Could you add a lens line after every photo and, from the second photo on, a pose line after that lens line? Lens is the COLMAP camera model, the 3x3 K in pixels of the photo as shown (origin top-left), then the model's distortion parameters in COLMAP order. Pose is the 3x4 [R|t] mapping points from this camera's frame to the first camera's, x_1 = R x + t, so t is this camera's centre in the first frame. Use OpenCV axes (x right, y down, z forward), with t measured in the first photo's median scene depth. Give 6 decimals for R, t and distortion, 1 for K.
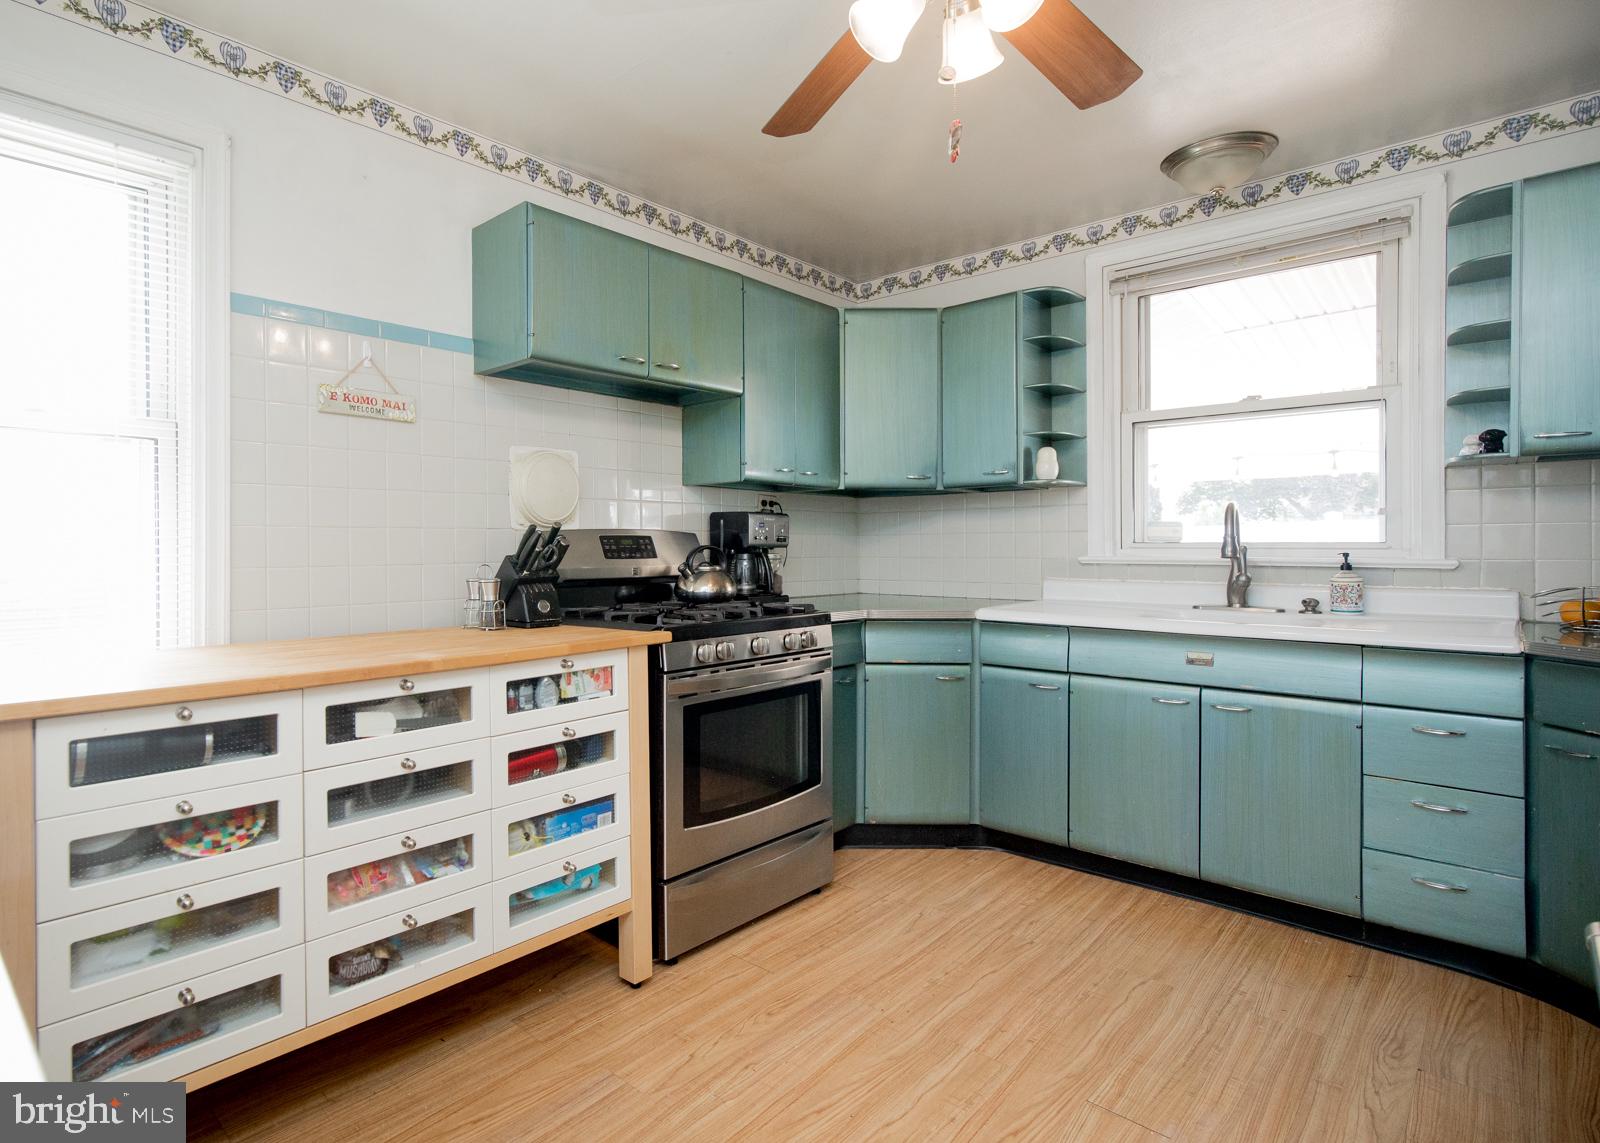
lens RADIAL K [[797.3, 0, 721.5], [0, 797.3, 547.1], [0, 0, 1]] dist [-0.000529, -0.002256]
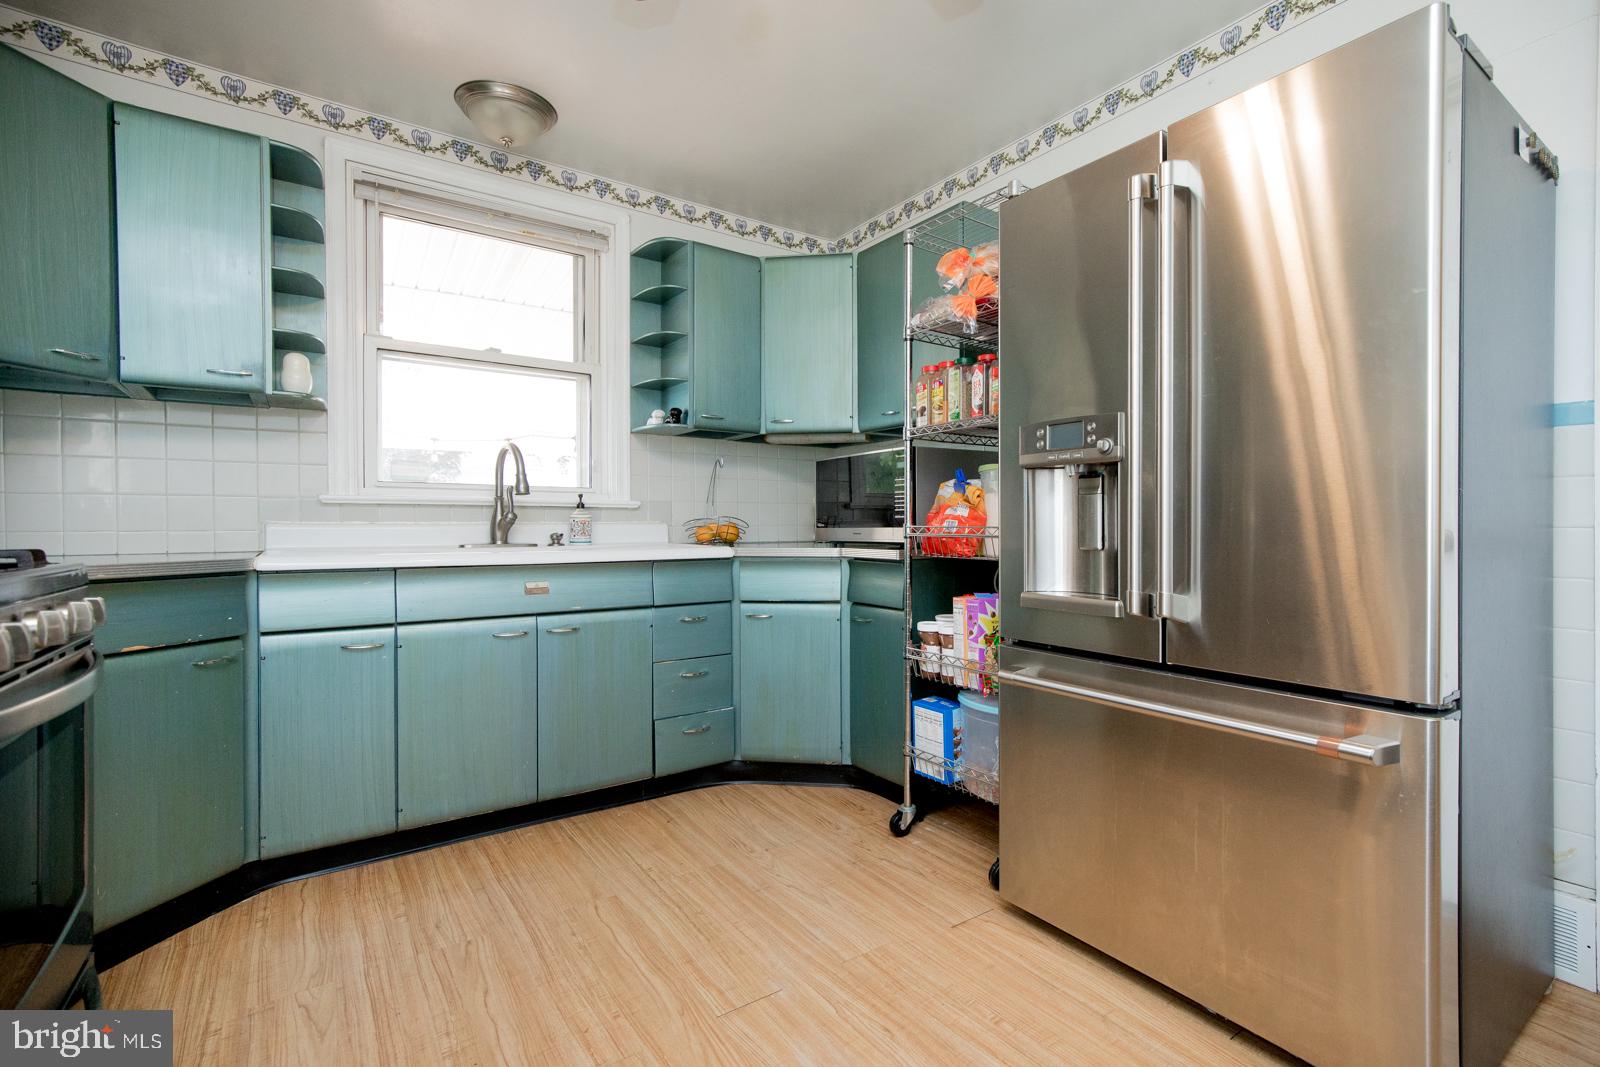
lens RADIAL K [[745.8, 0, 795.4], [0, 745.8, 527.2], [0, 0, 1]] dist [-0.005428, -0.000160]
pose [[0.202258, 0.002805, 0.979328, -0.253365], [0.000302, 0.999996, -0.002927, 0.059317], [-0.979332, 0.000887, 0.202256, 0.438909]]
